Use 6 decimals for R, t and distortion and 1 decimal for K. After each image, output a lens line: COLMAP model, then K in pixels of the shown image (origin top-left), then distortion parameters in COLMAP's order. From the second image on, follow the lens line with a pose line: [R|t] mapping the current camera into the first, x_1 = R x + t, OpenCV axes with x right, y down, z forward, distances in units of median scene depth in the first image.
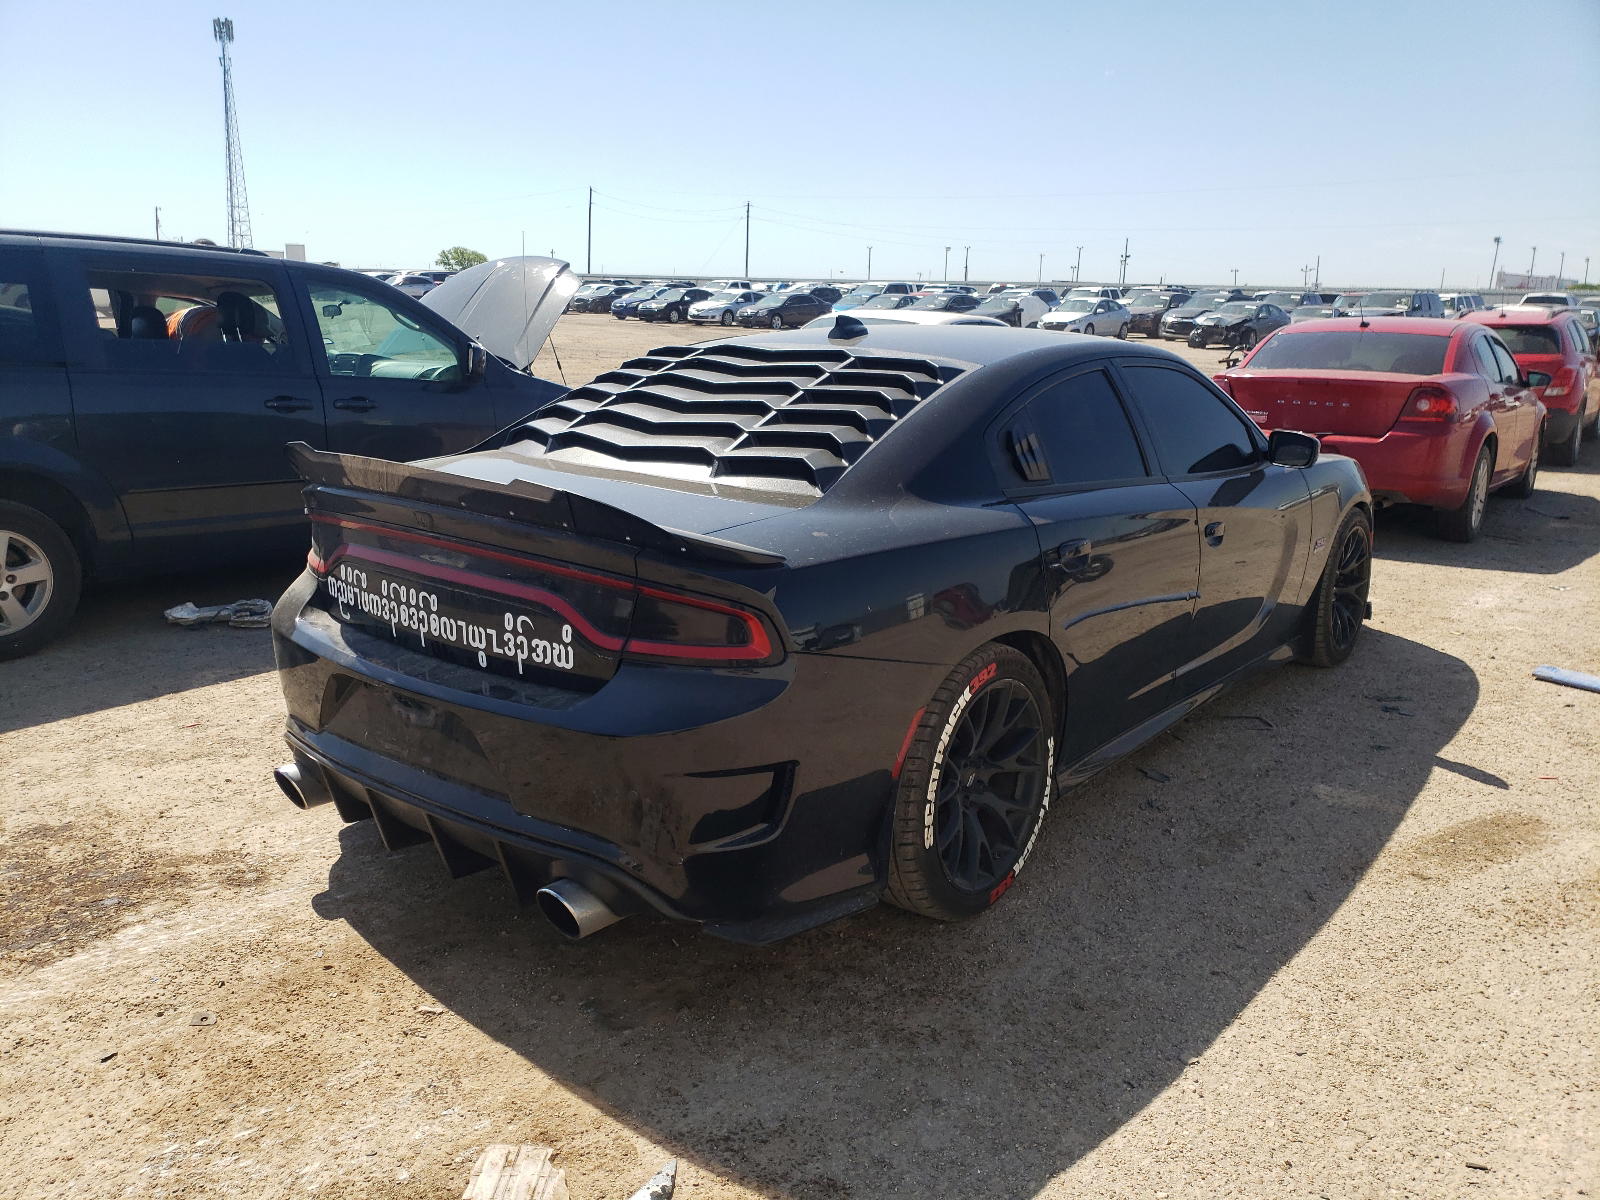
lens RADIAL K [[1191.0, 0, 800.0], [0, 1191.0, 600.0], [0, 0, 1]] dist [0.006056, 0.001889]
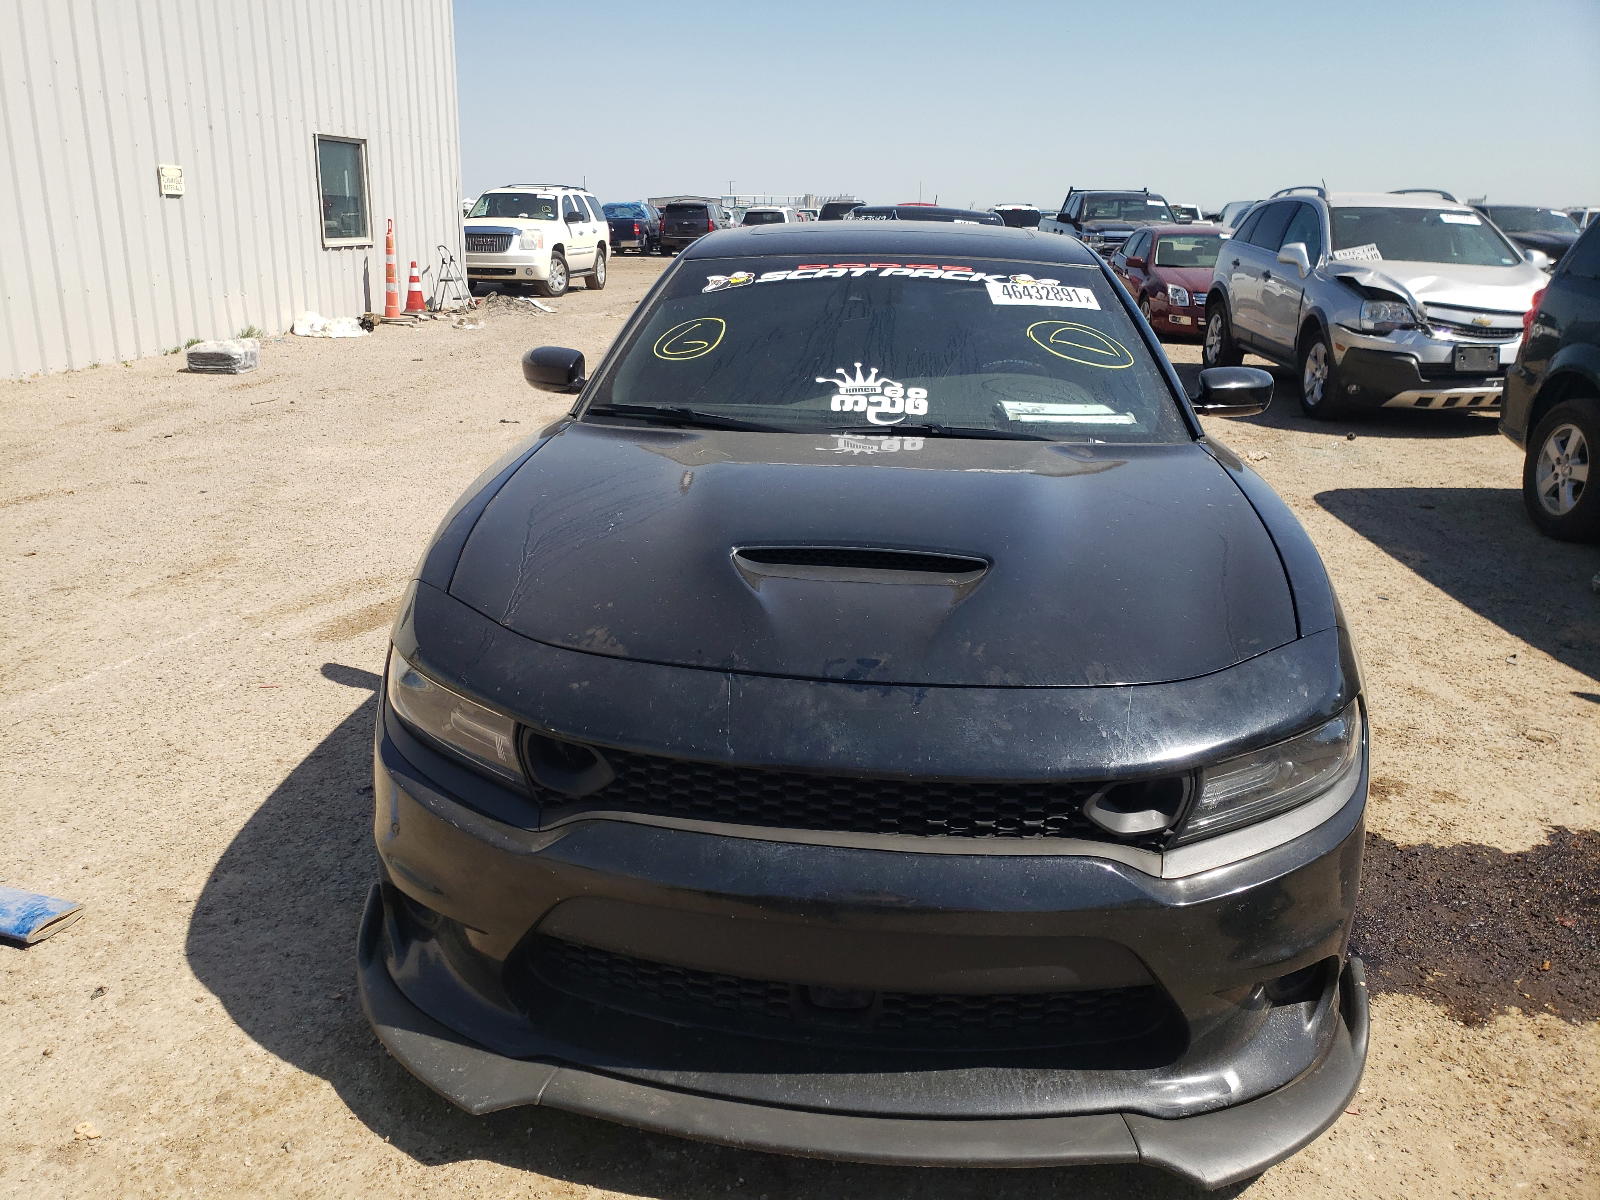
lens RADIAL K [[1223.1, 0, 800.0], [0, 1223.1, 600.0], [0, 0, 1]] dist [-0.001410, -0.003248]
pose [[-0.810994, 0.142195, -0.567511, 0.769209], [-0.164650, 0.875338, 0.454614, -0.404284], [0.561408, 0.462130, -0.686481, 1.752947]]
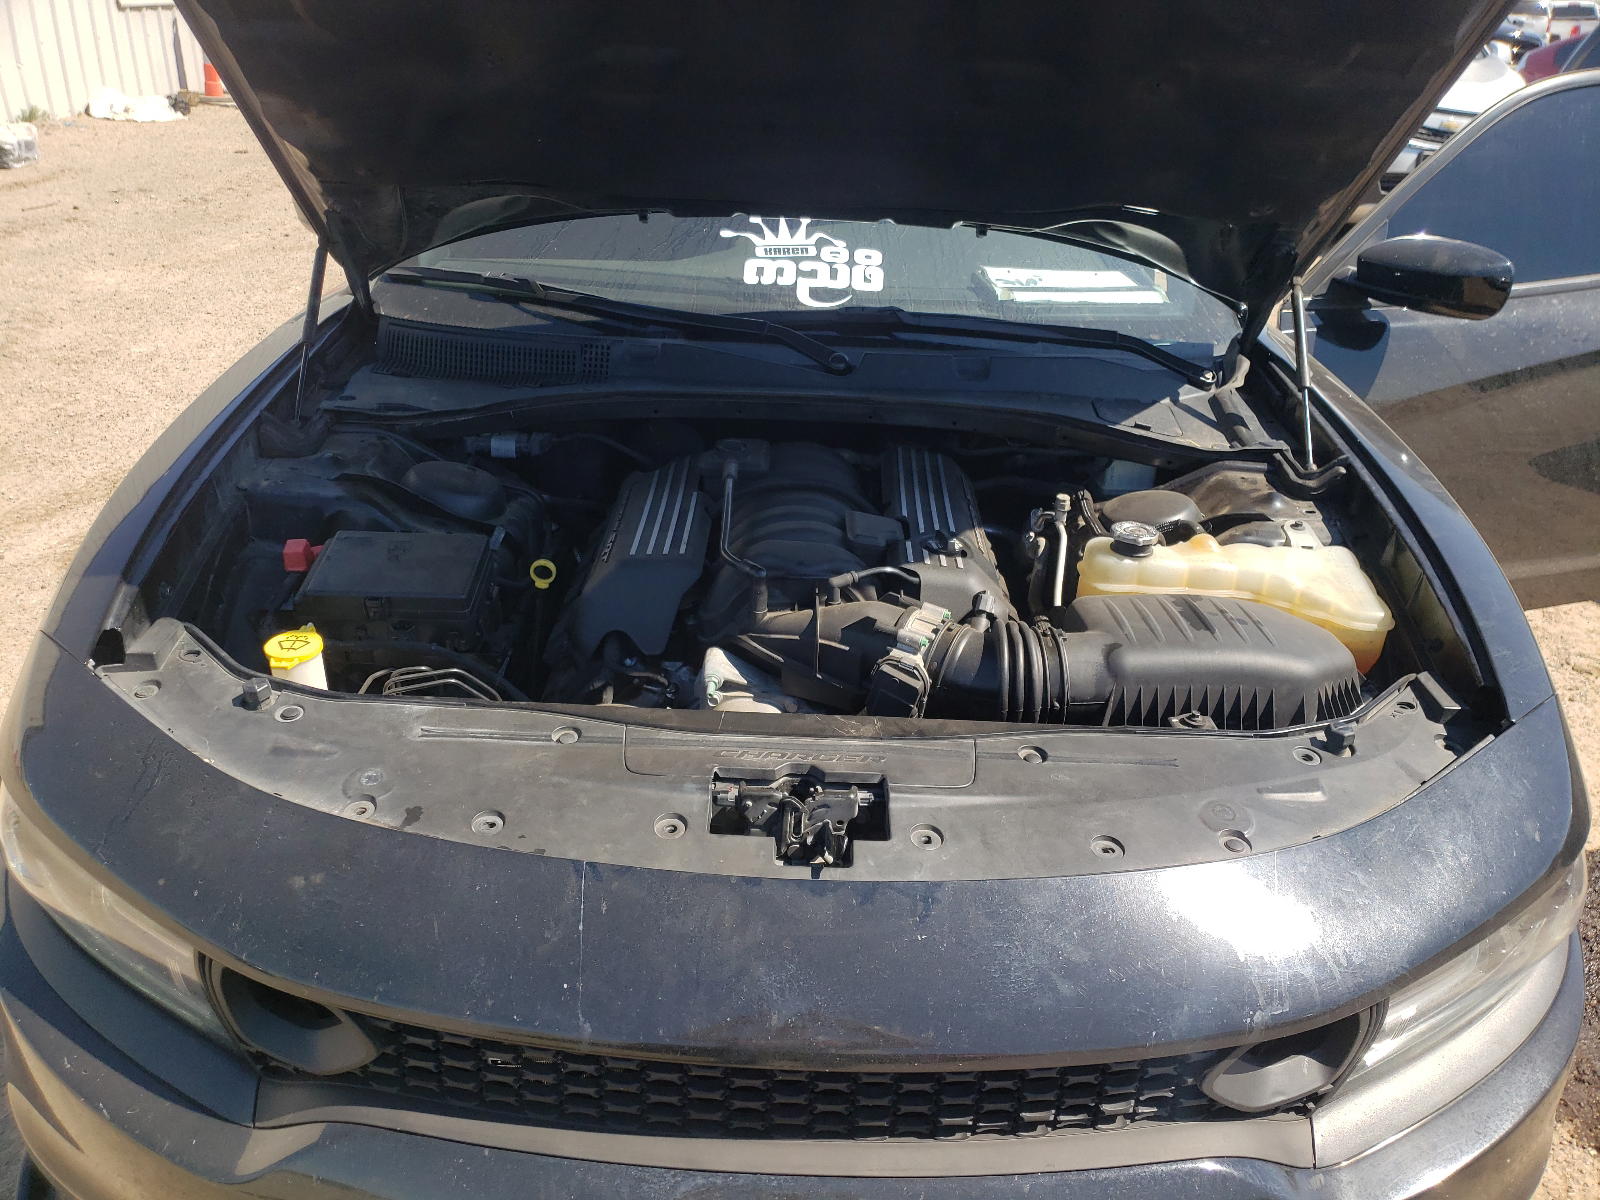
lens RADIAL K [[1127.4, 0, 800.0], [0, 1127.4, 600.0], [0, 0, 1]] dist [0.000172, -0.007437]
pose [[-0.756754, 0.261952, -0.598919, 0.619083], [-0.205351, 0.774557, 0.598241, -0.355411], [0.620607, 0.575710, -0.532357, 1.547824]]
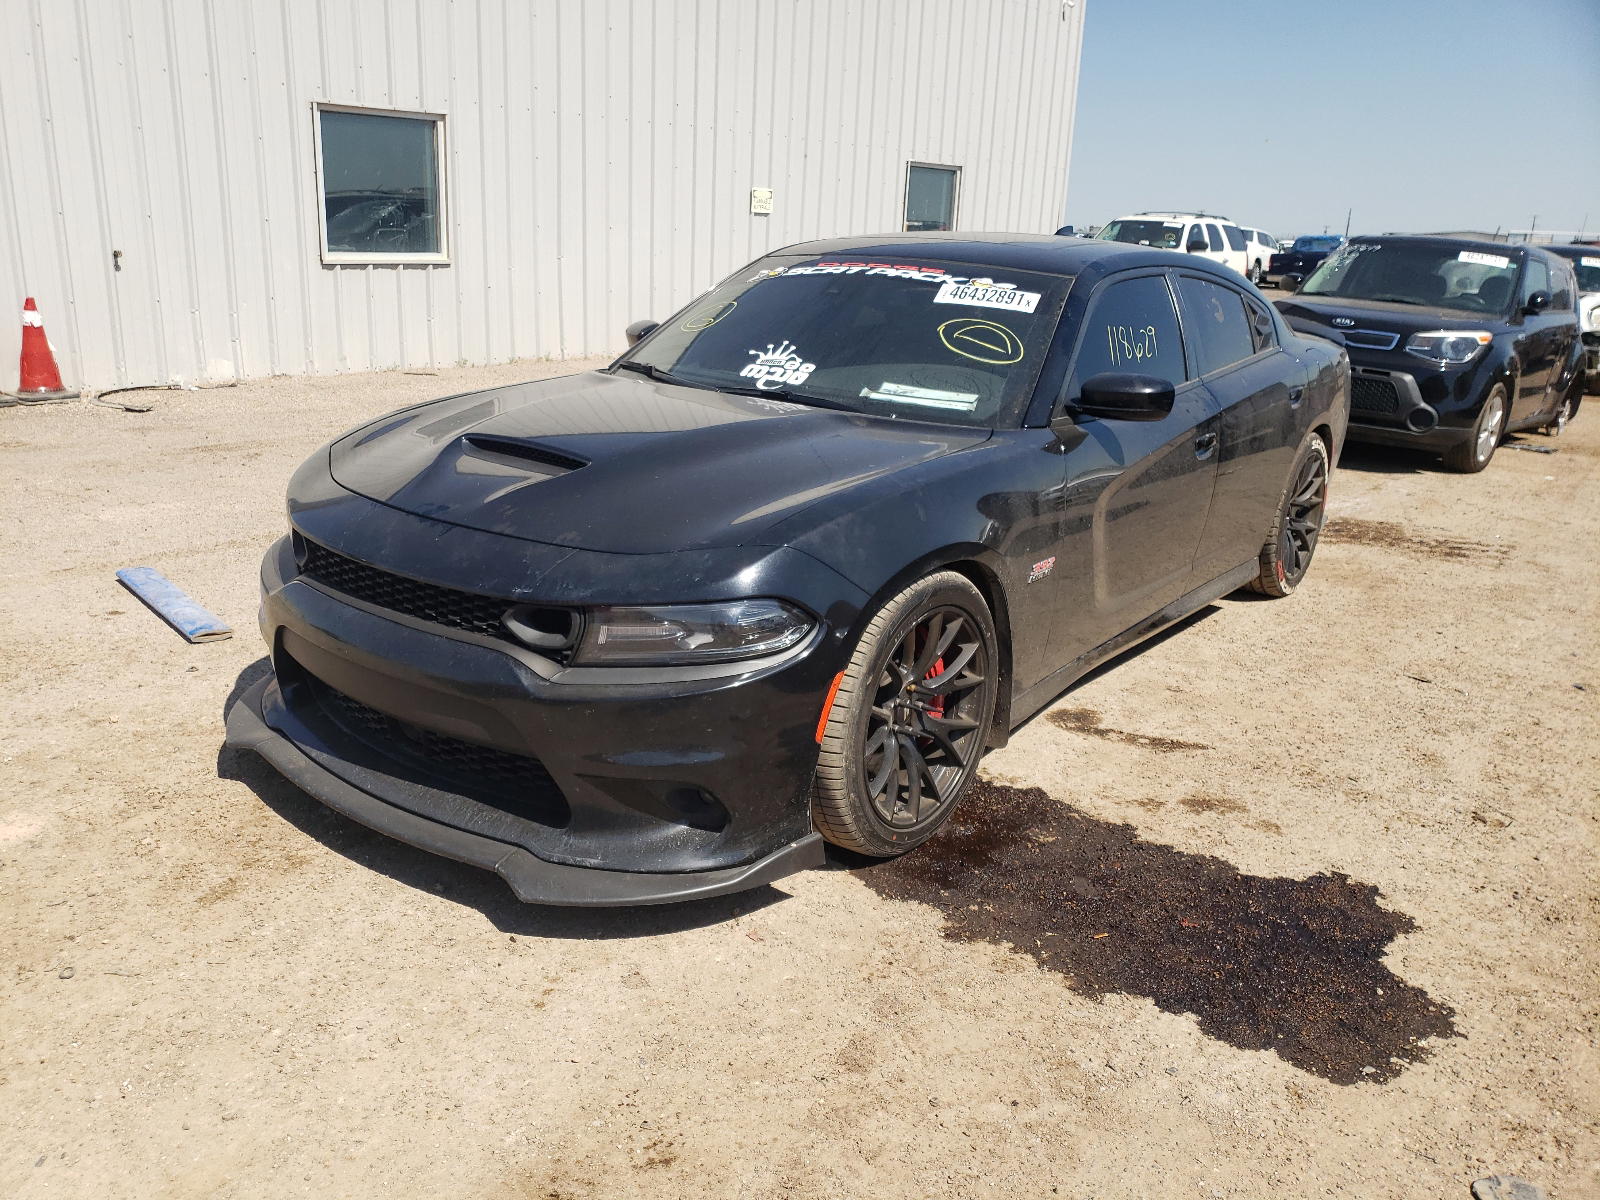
lens RADIAL K [[1258.8, 0, 816.5], [0, 1258.8, 648.8], [0, 0, 1]] dist [0.002283, 0.000822]
pose [[-0.994883, -0.031058, -0.096143, 0.359484], [-0.076899, 0.849982, 0.521169, -0.491381], [0.065533, 0.525896, -0.848021, 2.103891]]
